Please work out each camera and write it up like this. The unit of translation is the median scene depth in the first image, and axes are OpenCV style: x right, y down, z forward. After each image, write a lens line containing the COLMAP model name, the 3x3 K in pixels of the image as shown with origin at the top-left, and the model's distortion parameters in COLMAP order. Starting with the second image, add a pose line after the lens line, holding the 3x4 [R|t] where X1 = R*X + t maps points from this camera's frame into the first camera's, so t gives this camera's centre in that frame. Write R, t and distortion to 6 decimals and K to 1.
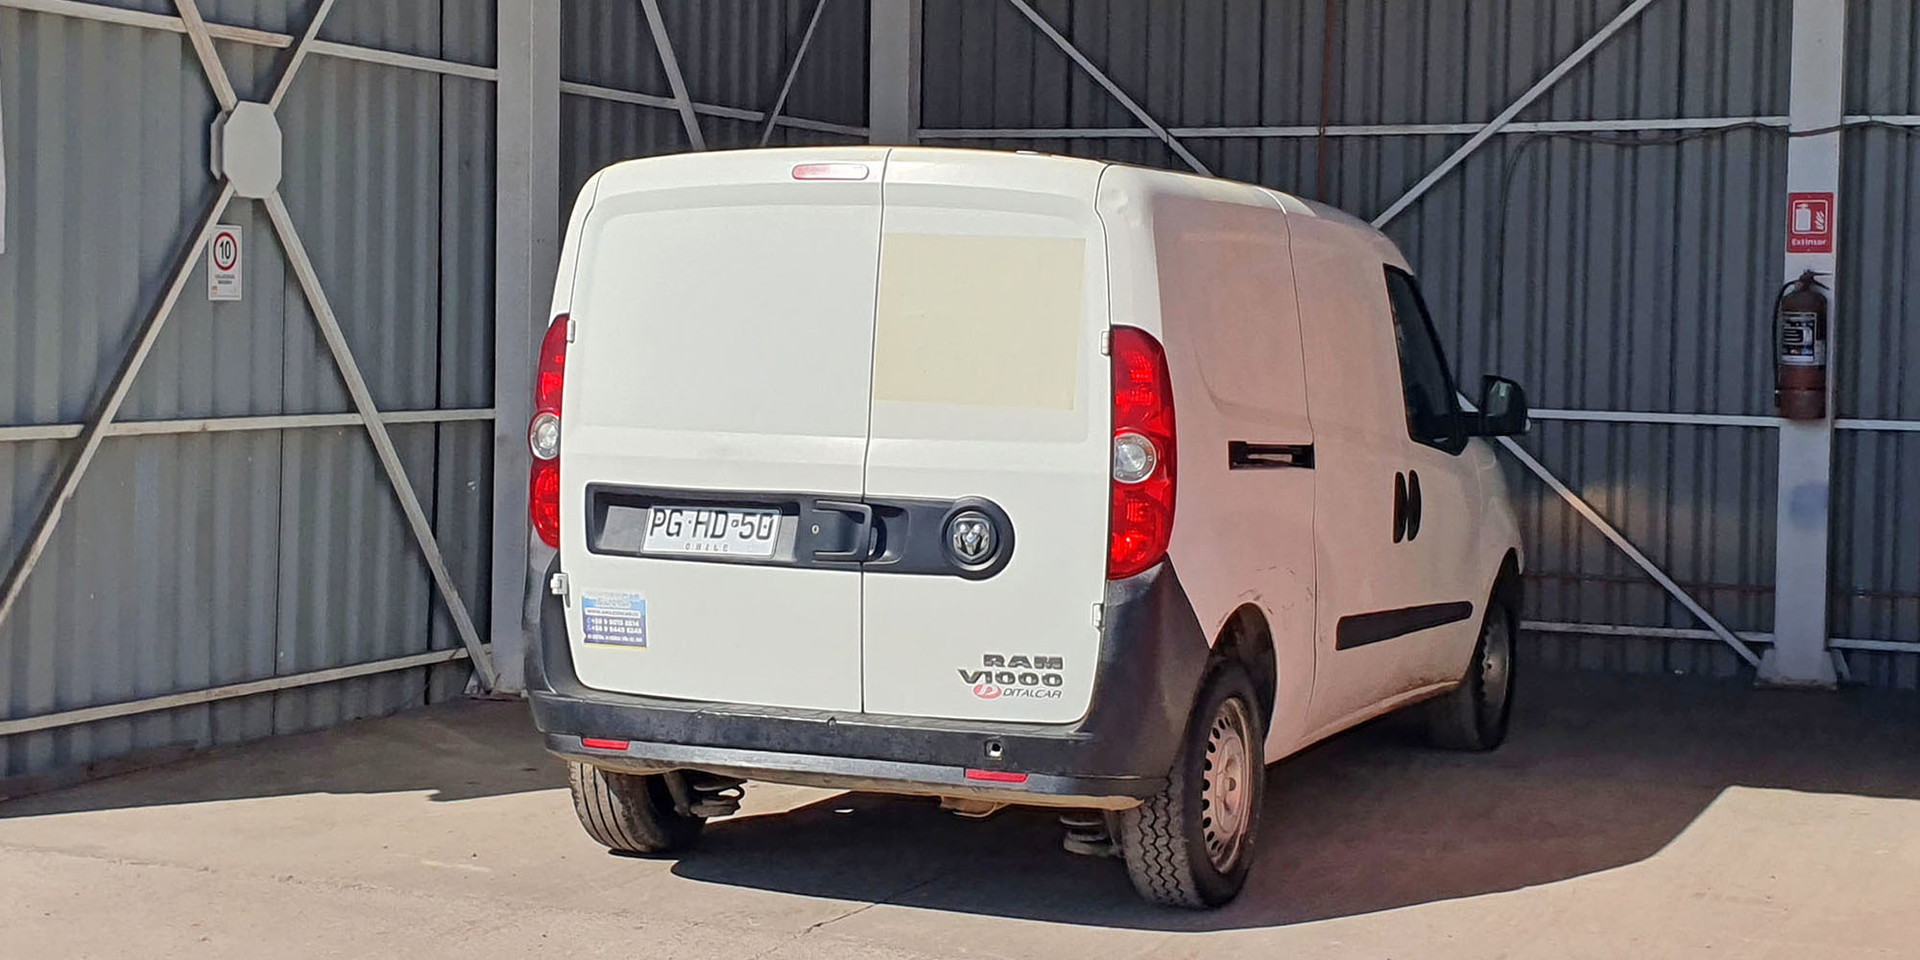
lens RADIAL K [[2878.0, 0, 960.0], [0, 2878.0, 480.0], [0, 0, 1]] dist [0.244537, -0.817327]
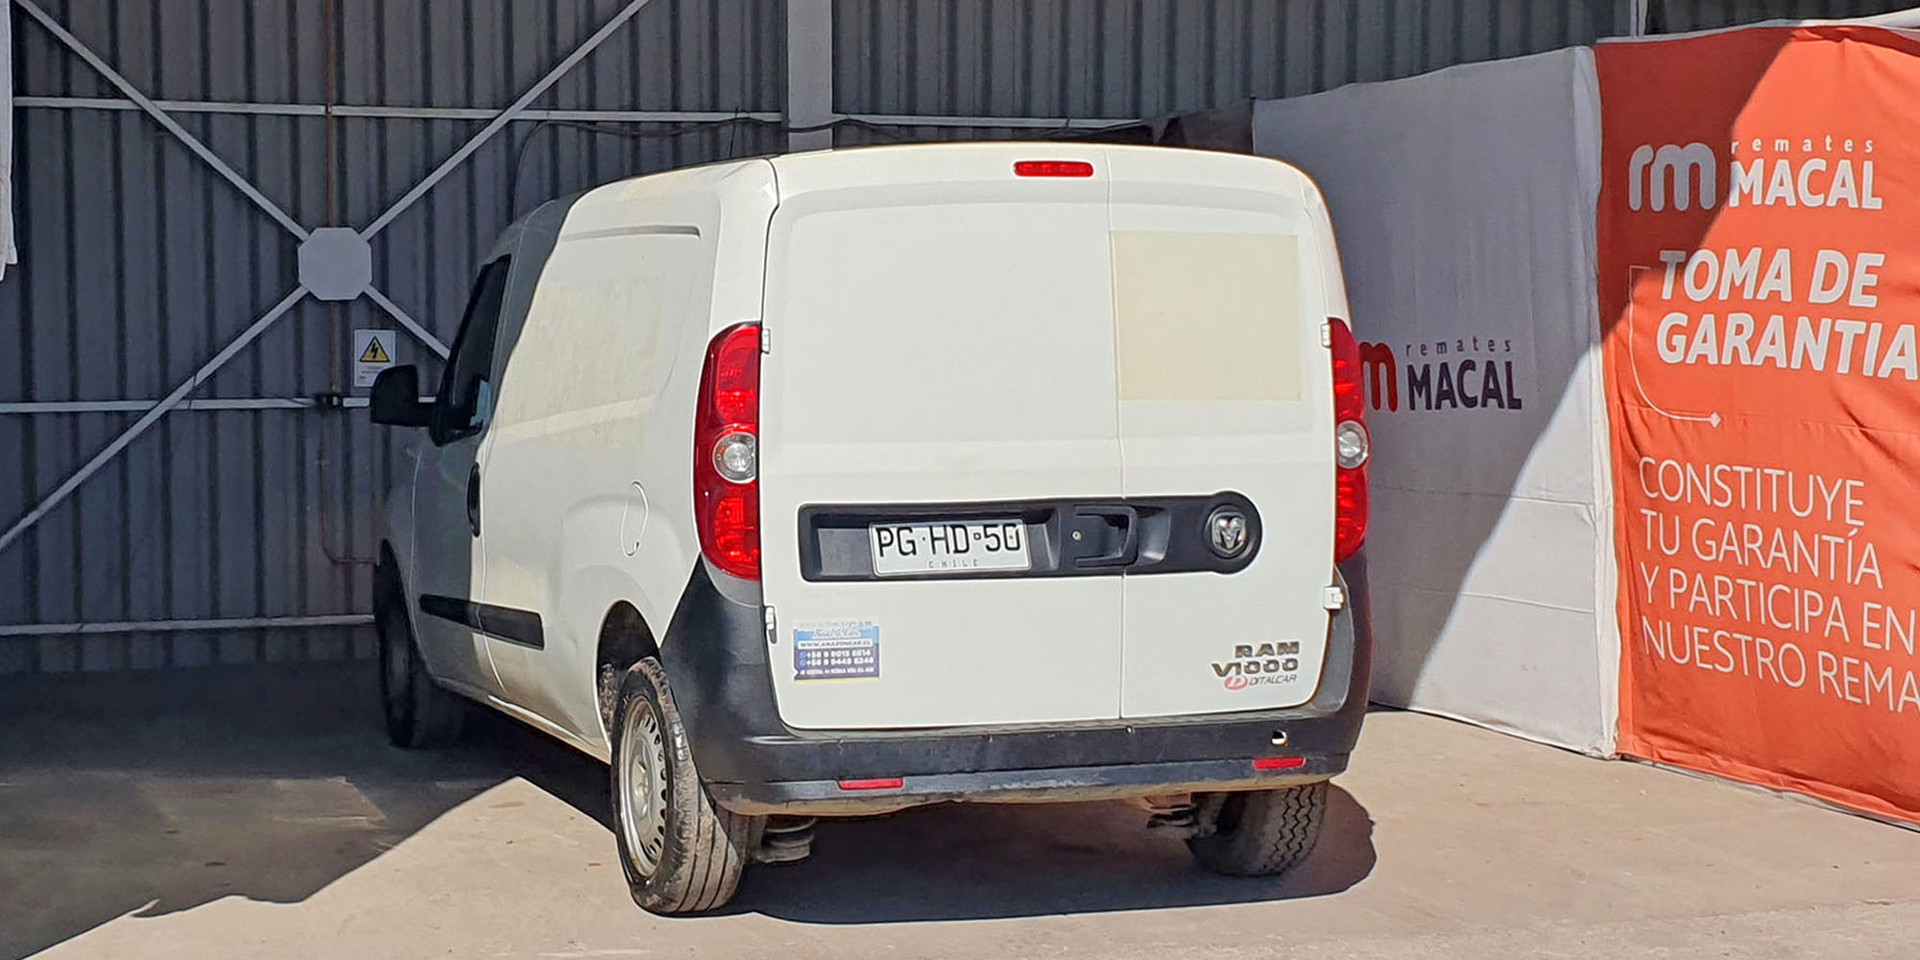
lens RADIAL K [[3012.4, 0, 828.2], [0, 3012.4, 475.6], [0, 0, 1]] dist [0.240900, 0.011258]
pose [[0.756534, -0.056957, 0.651469, -0.761931], [0.054620, 0.998222, 0.023845, -0.031453], [-0.651669, 0.017543, 0.758301, 0.274393]]
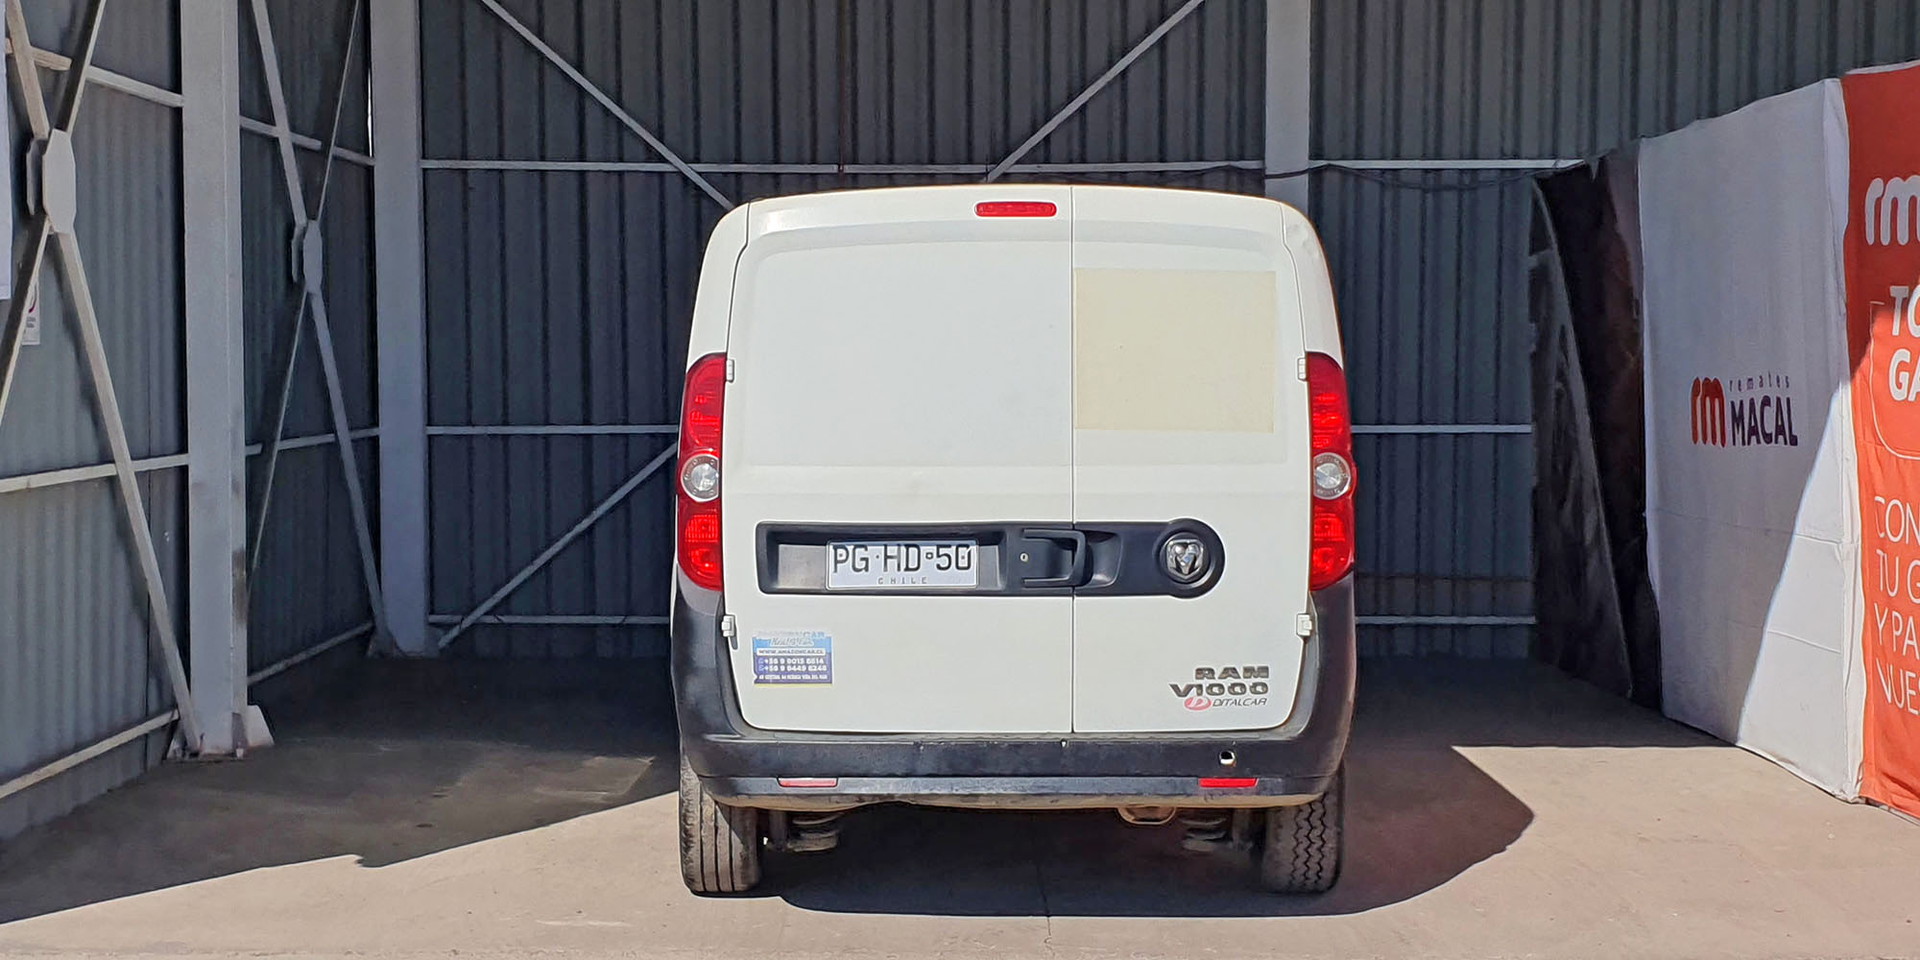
lens RADIAL K [[2745.4, 0, 957.4], [0, 2745.4, 513.7], [0, 0, 1]] dist [0.171864, -0.059837]
pose [[0.920060, -0.042068, 0.389513, -0.443486], [0.039599, 0.999112, 0.014369, -0.013200], [-0.389772, 0.002204, 0.920909, 0.105737]]
